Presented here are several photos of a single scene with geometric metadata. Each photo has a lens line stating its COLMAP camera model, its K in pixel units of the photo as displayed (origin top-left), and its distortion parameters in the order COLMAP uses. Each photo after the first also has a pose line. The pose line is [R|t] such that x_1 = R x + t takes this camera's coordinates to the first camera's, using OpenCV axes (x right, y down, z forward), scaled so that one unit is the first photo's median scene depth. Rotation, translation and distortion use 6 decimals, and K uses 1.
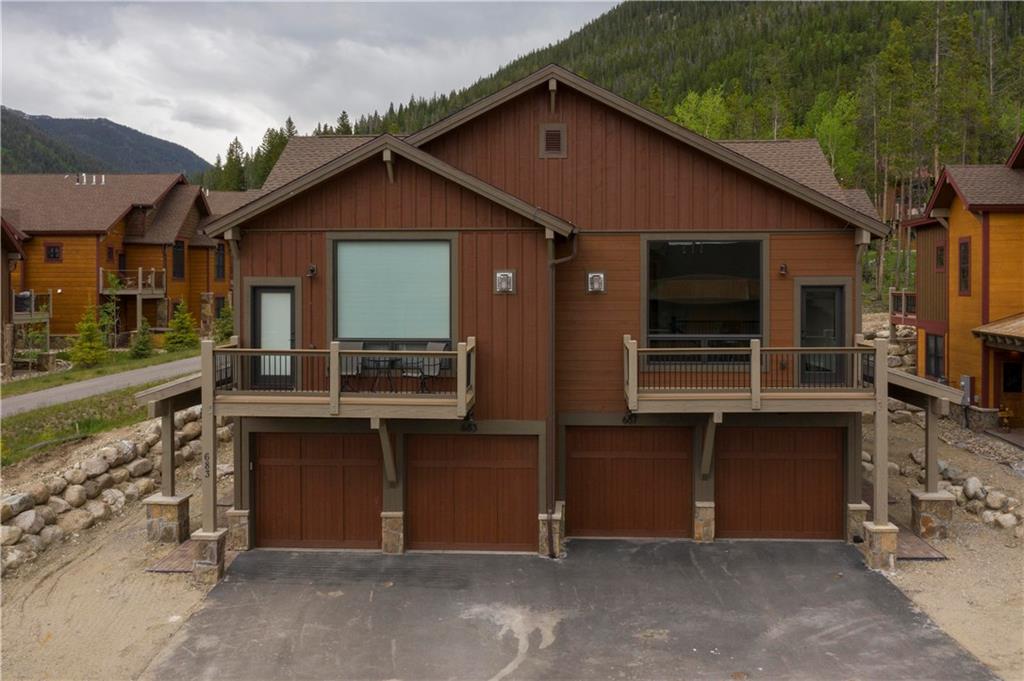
lens RADIAL K [[978.6, 0, 521.3], [0, 978.6, 292.3], [0, 0, 1]] dist [-0.007864, 0.000000]
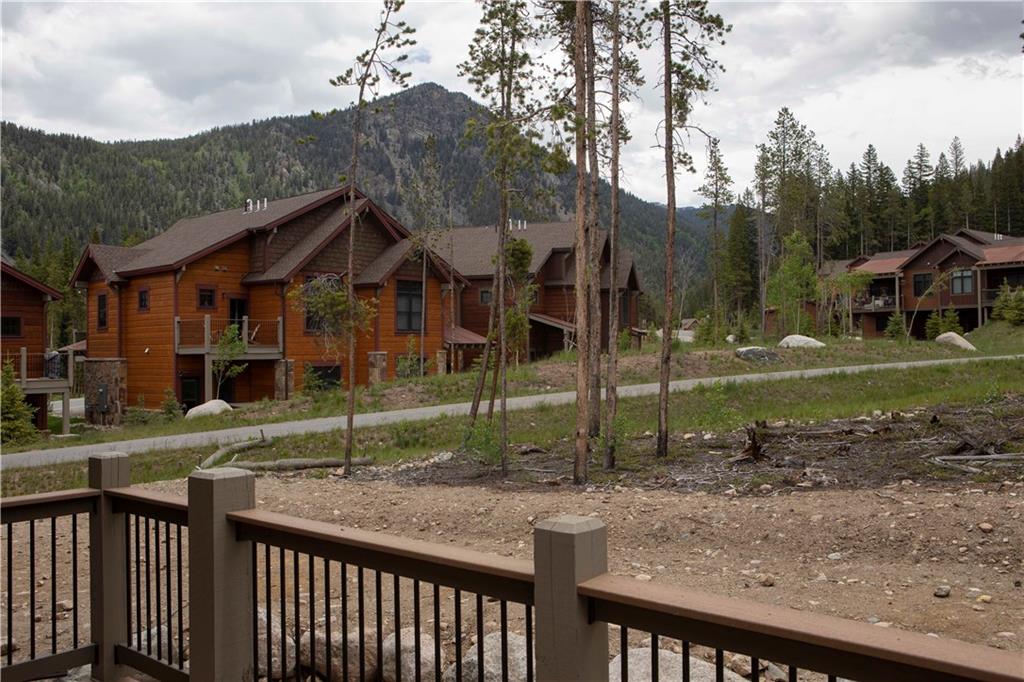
lens RADIAL K [[888.2, 0, 505.3], [0, 888.2, 330.6], [0, 0, 1]] dist [-0.083268, 0.043748]
pose [[0.777038, -0.022368, -0.629056, 0.456174], [0.004240, 0.999532, -0.030304, 0.015148], [0.629439, 0.020880, 0.776769, 1.813155]]
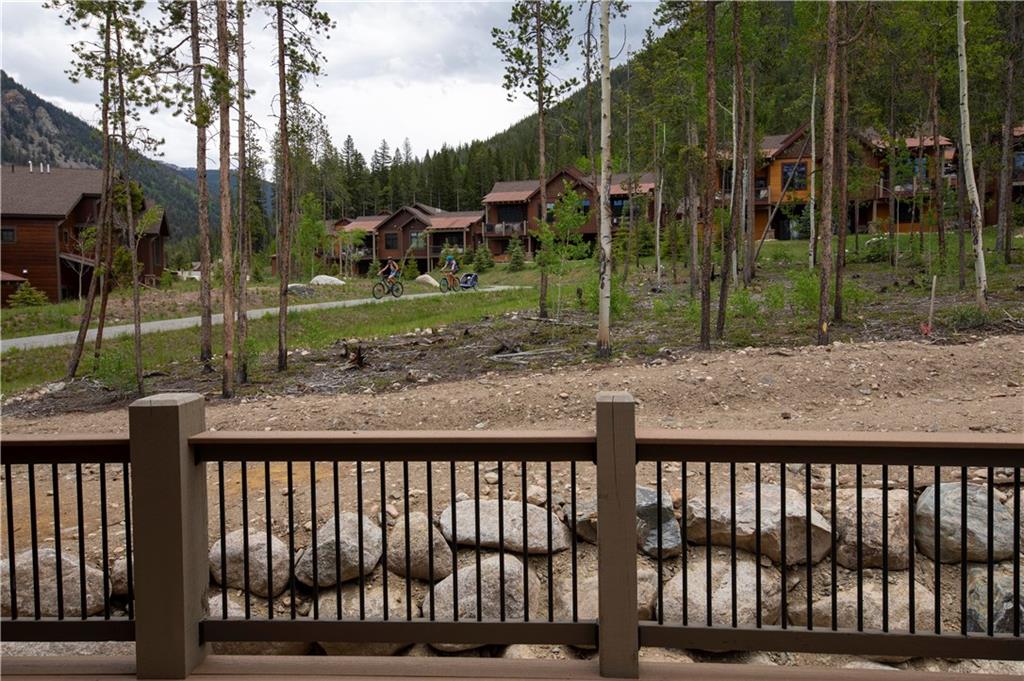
lens RADIAL K [[670.7, 0, 527.9], [0, 670.7, 313.9], [0, 0, 1]] dist [0.005000, 0.007448]
pose [[0.999873, -0.009270, -0.013001, 0.363534], [0.009720, 0.999339, 0.035032, 0.018068], [0.012668, -0.035154, 0.999302, 1.785197]]
